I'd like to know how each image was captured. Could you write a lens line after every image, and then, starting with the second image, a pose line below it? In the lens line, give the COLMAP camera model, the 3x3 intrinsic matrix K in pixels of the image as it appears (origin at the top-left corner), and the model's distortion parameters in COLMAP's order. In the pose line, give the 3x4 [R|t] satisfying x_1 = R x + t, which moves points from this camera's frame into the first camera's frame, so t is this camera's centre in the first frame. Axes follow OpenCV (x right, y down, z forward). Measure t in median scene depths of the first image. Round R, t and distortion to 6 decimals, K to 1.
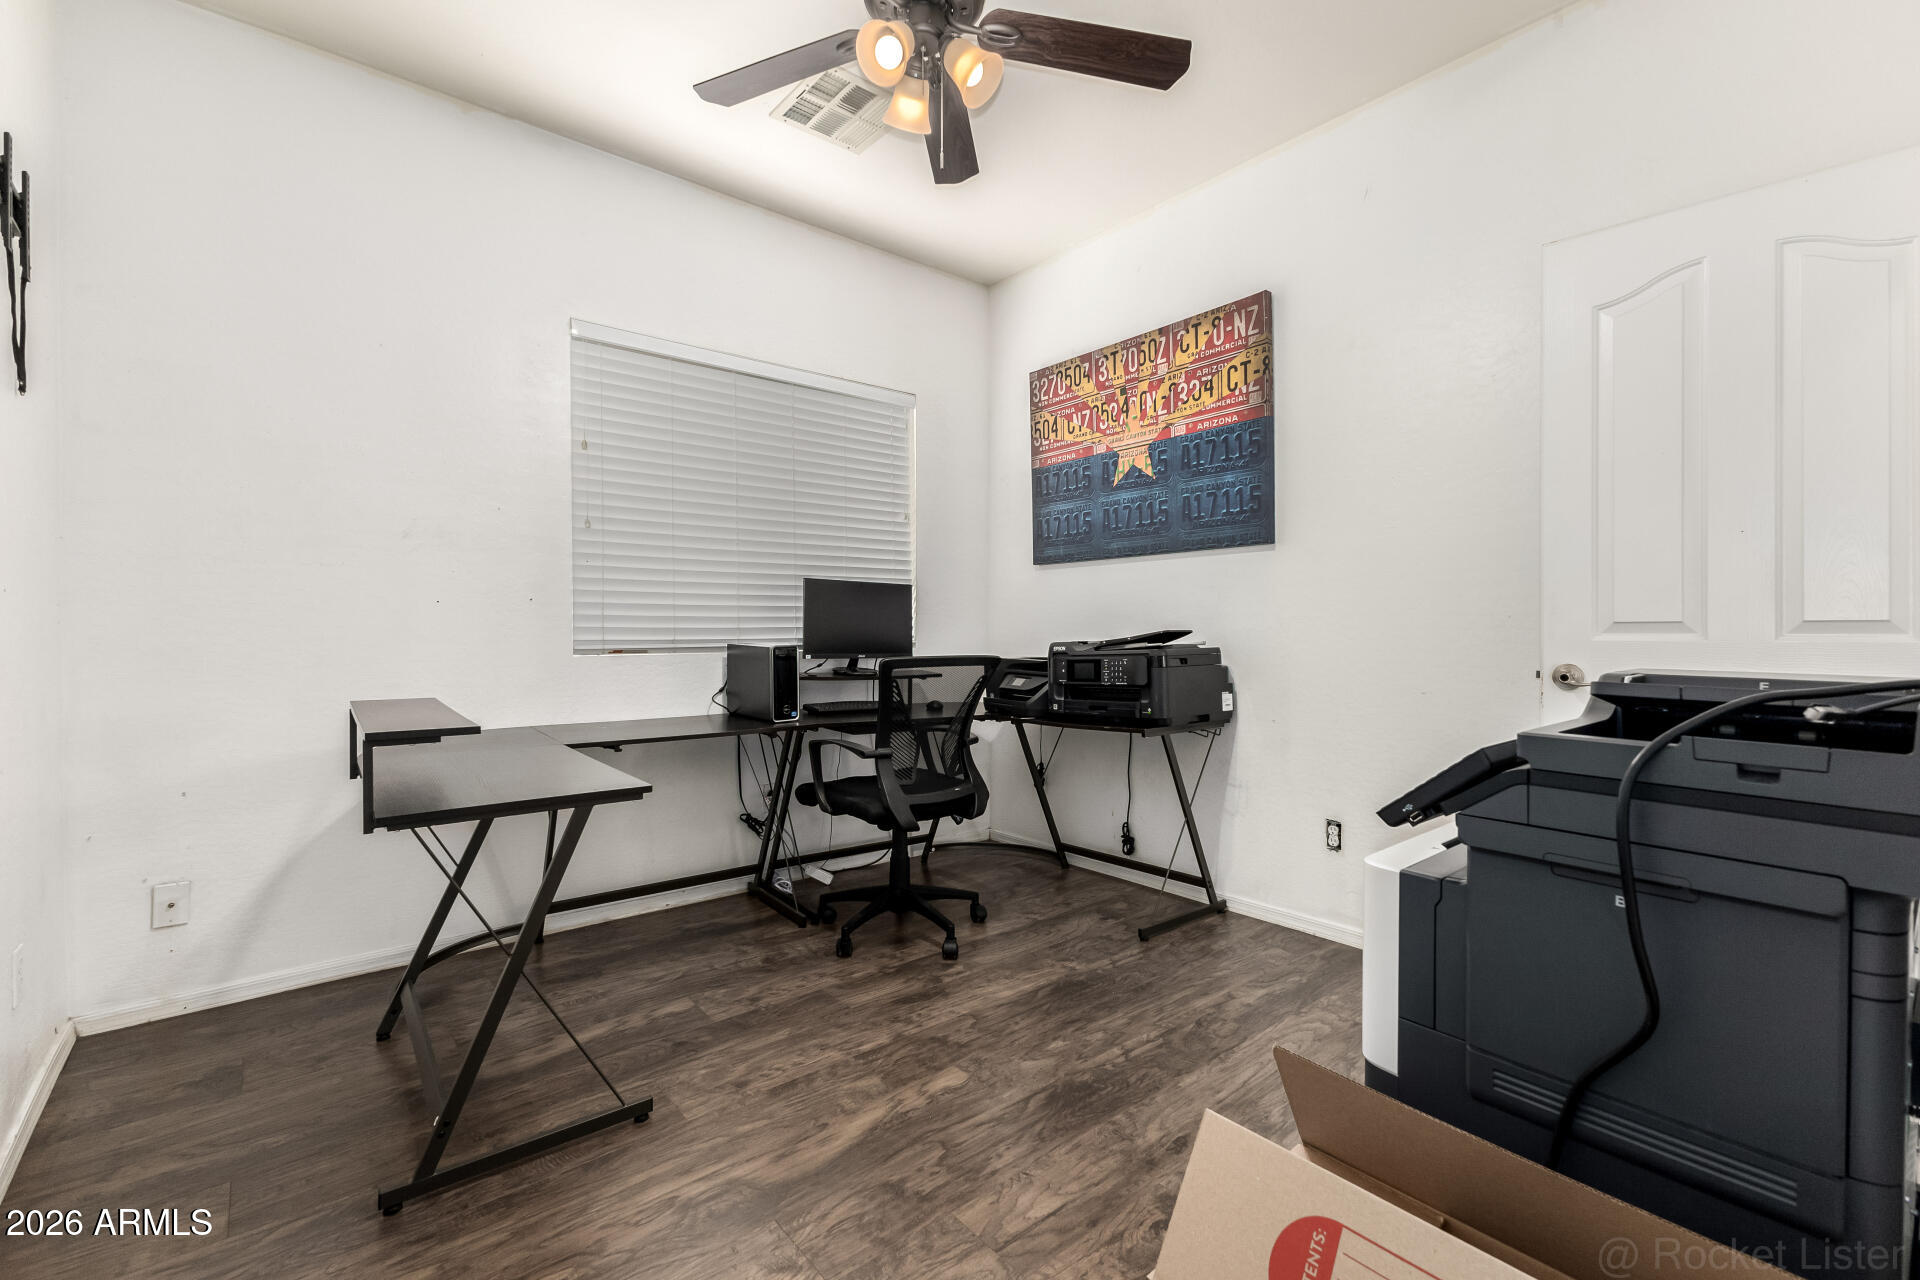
lens RADIAL K [[835.0, 0, 945.4], [0, 835.0, 632.0], [0, 0, 1]] dist [0.014145, -0.004370]
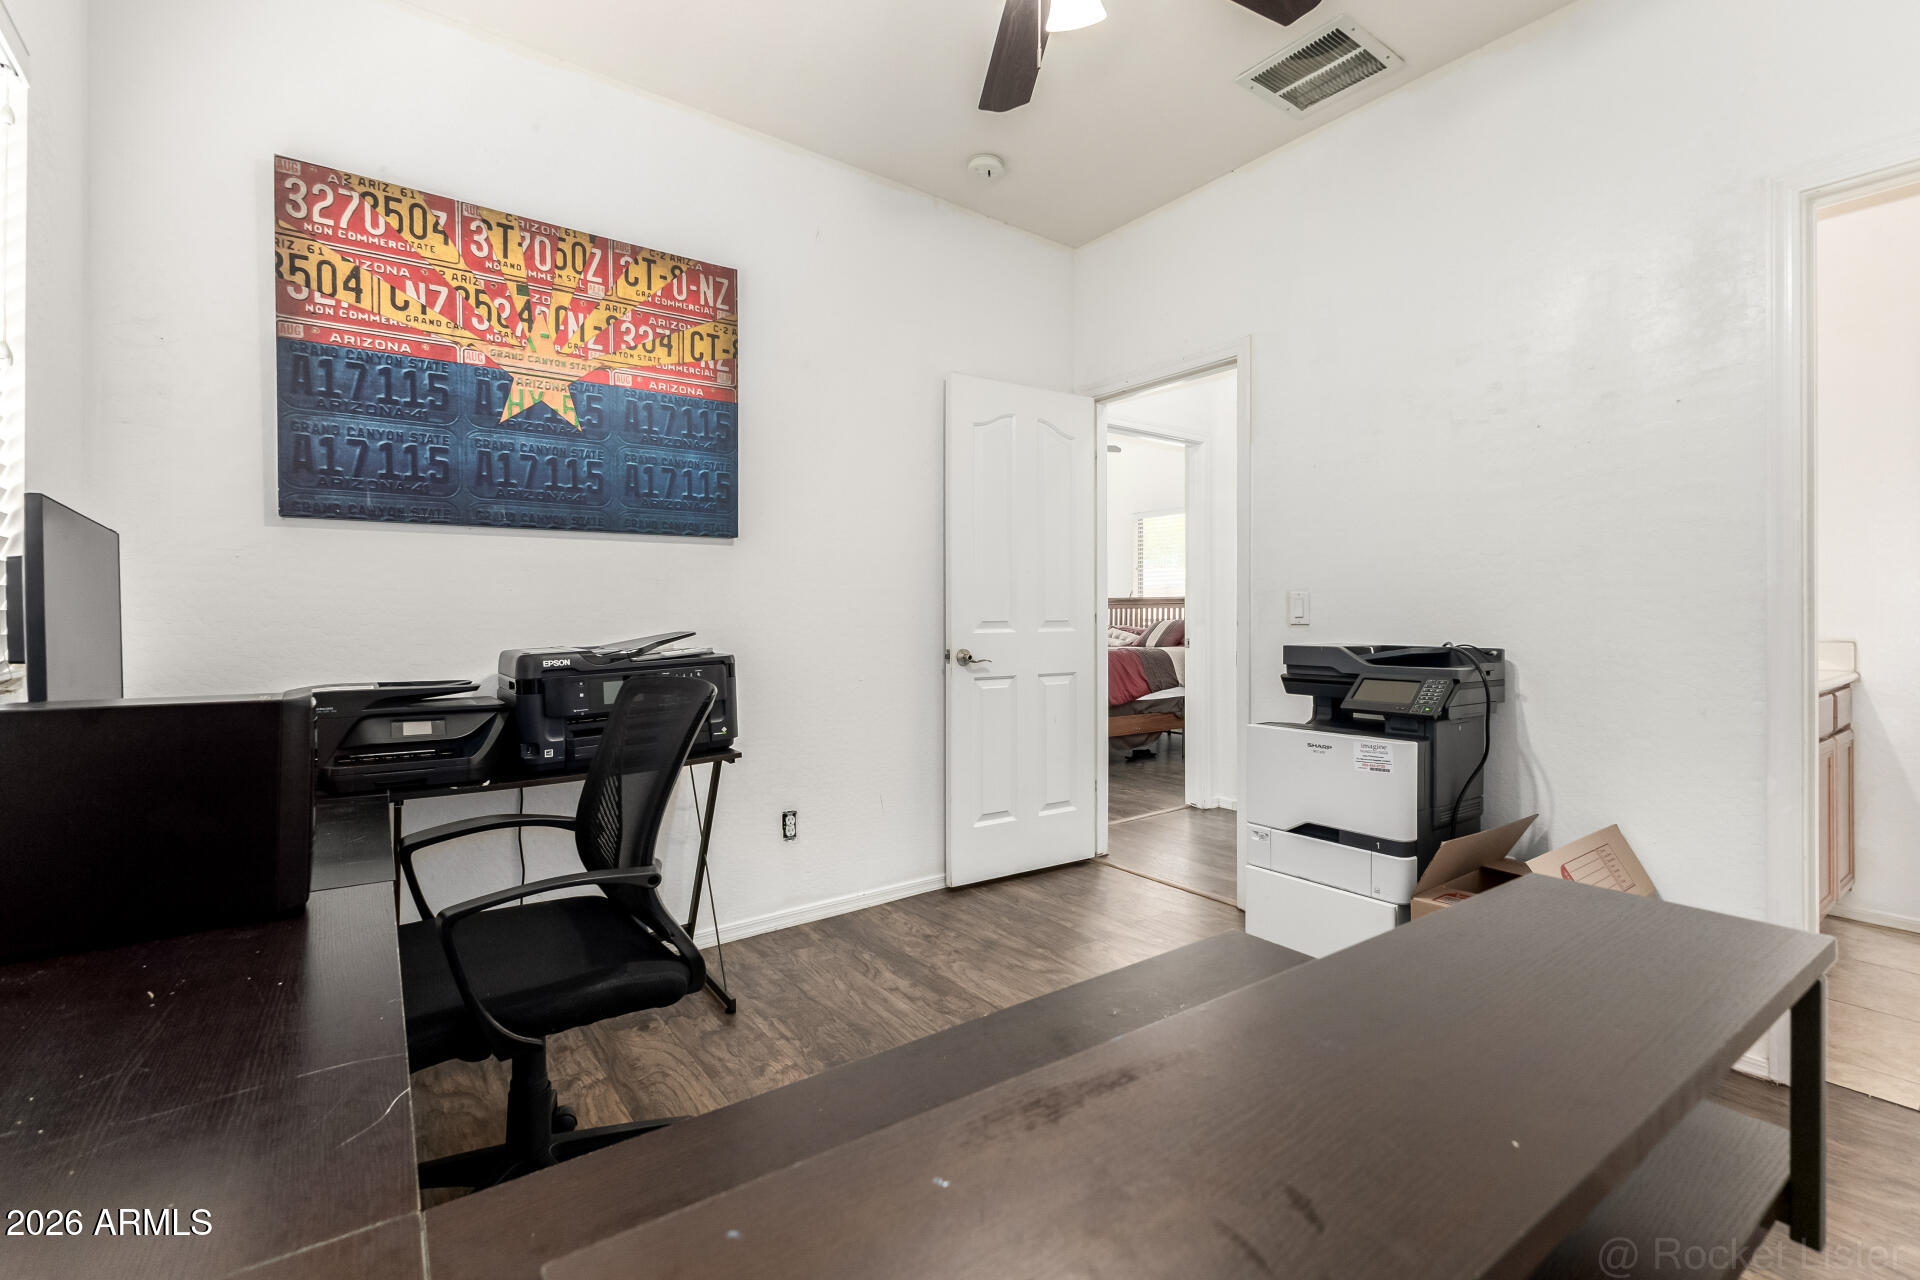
lens RADIAL K [[835.0, 0, 942.5], [0, 835.0, 629.1], [0, 0, 1]] dist [0.014145, -0.004370]
pose [[0.044467, -0.004333, 0.999001, -0.494830], [0.016901, 0.999851, 0.003585, -0.002688], [-0.998868, 0.016725, 0.044534, 0.658987]]
